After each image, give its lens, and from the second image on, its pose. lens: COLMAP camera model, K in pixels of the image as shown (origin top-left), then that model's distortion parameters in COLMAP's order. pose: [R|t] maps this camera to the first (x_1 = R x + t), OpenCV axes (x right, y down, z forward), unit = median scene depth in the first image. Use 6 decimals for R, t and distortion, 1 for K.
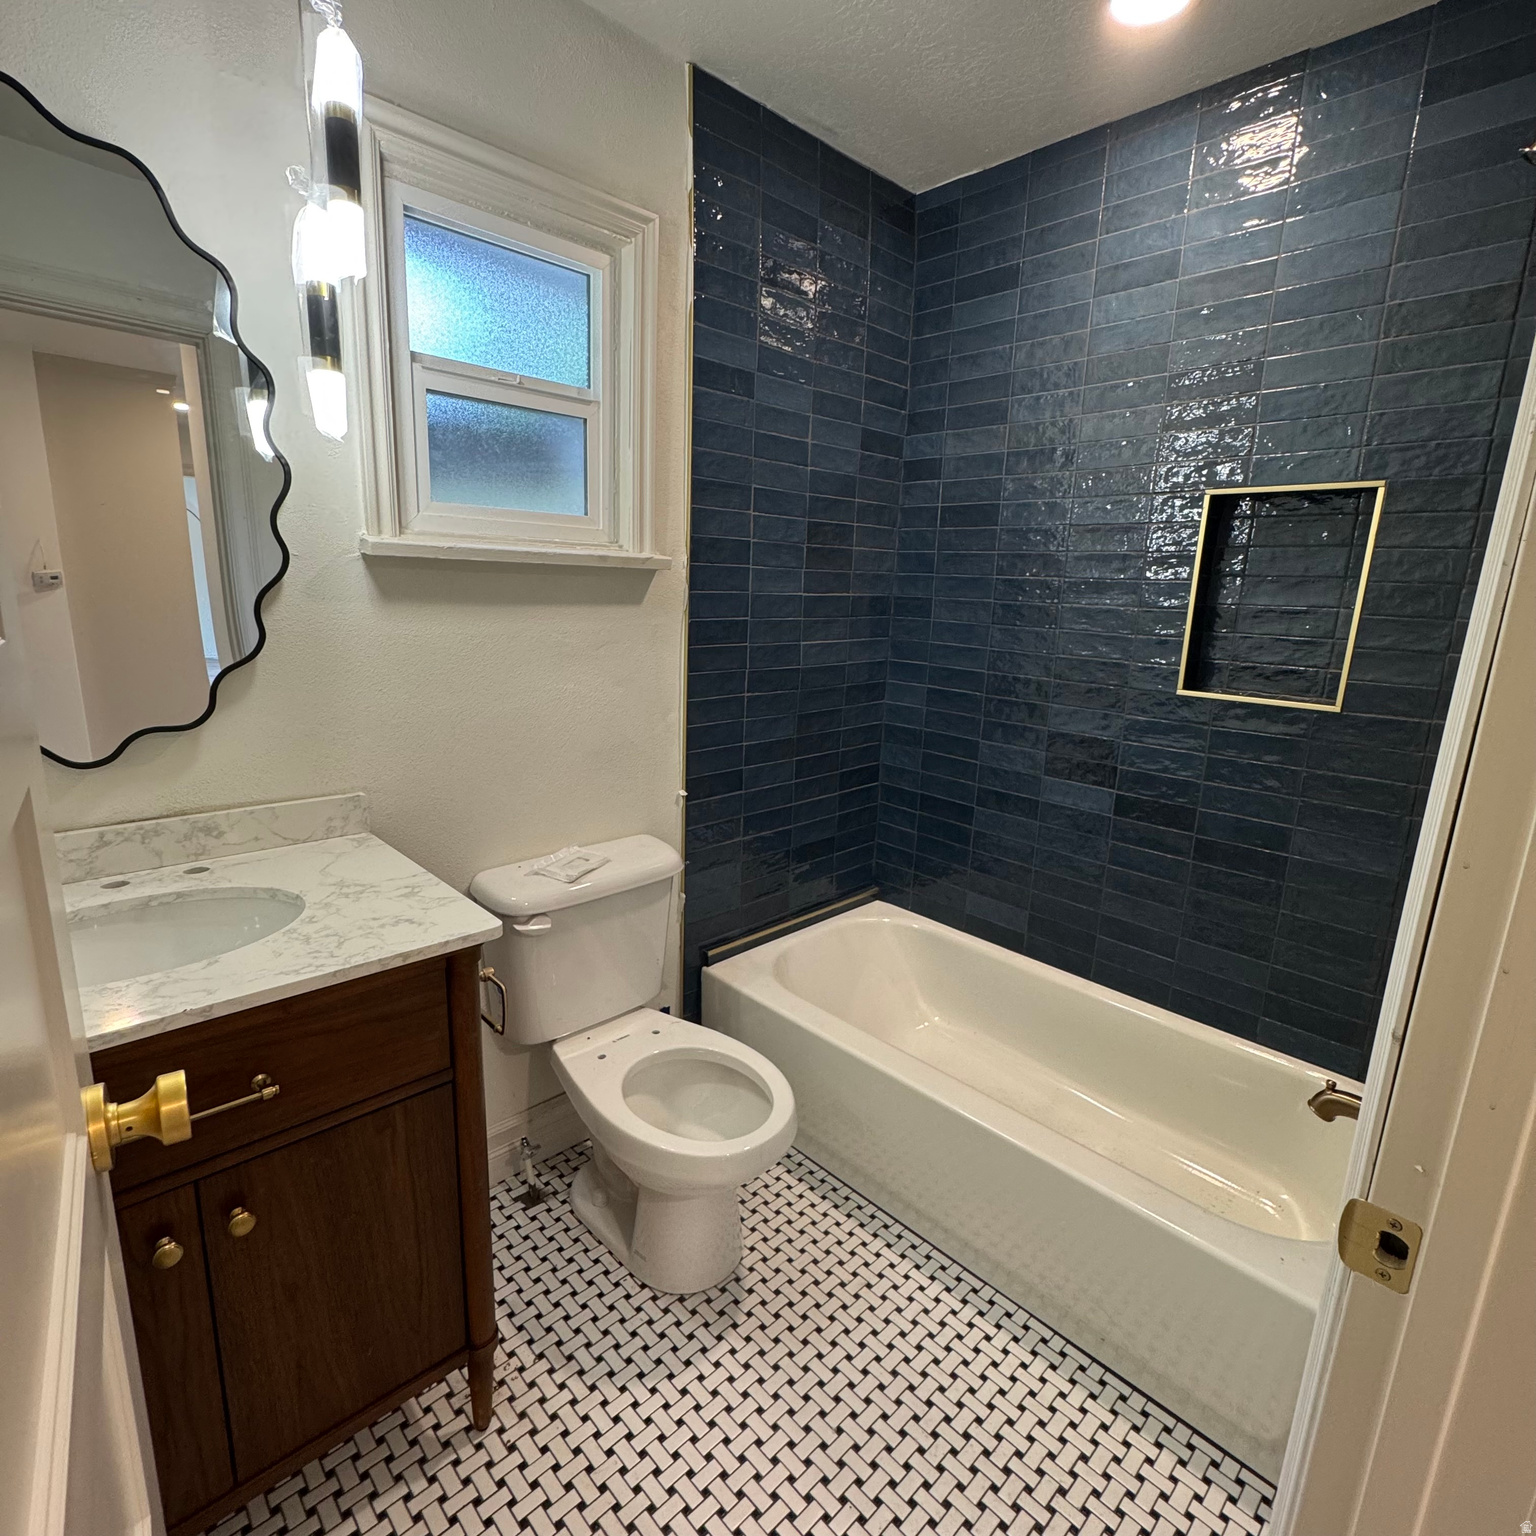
lens RADIAL K [[816.0, 0, 766.6], [0, 816.0, 764.5], [0, 0, 1]] dist [-0.003090, 0.000336]
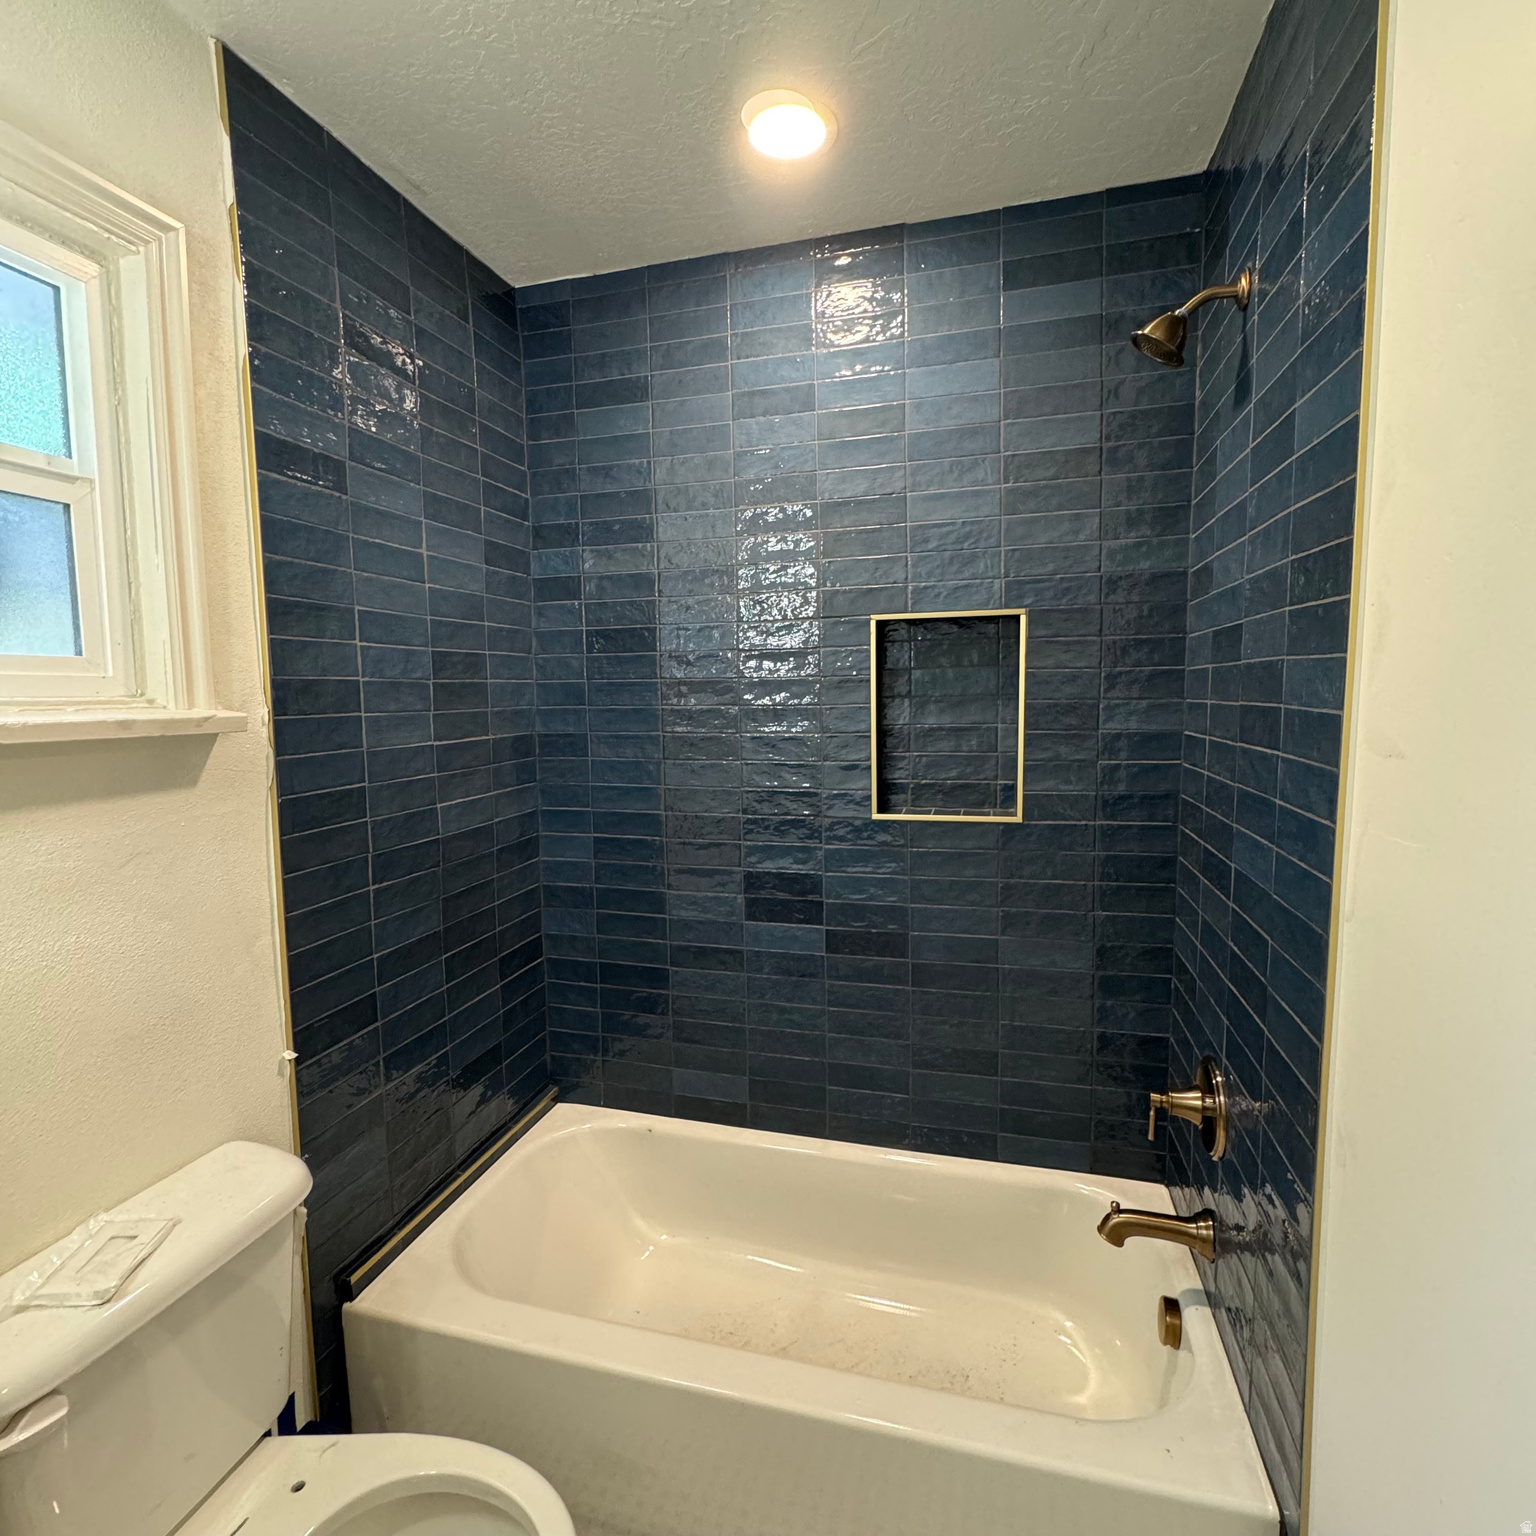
lens RADIAL K [[816.0, 0, 766.6], [0, 816.0, 764.5], [0, 0, 1]] dist [-0.003090, 0.000336]
pose [[0.858934, -0.091117, 0.503915, -0.091361], [0.154451, 0.984313, -0.085283, -0.091022], [-0.488239, 0.151083, 0.859533, 0.229877]]
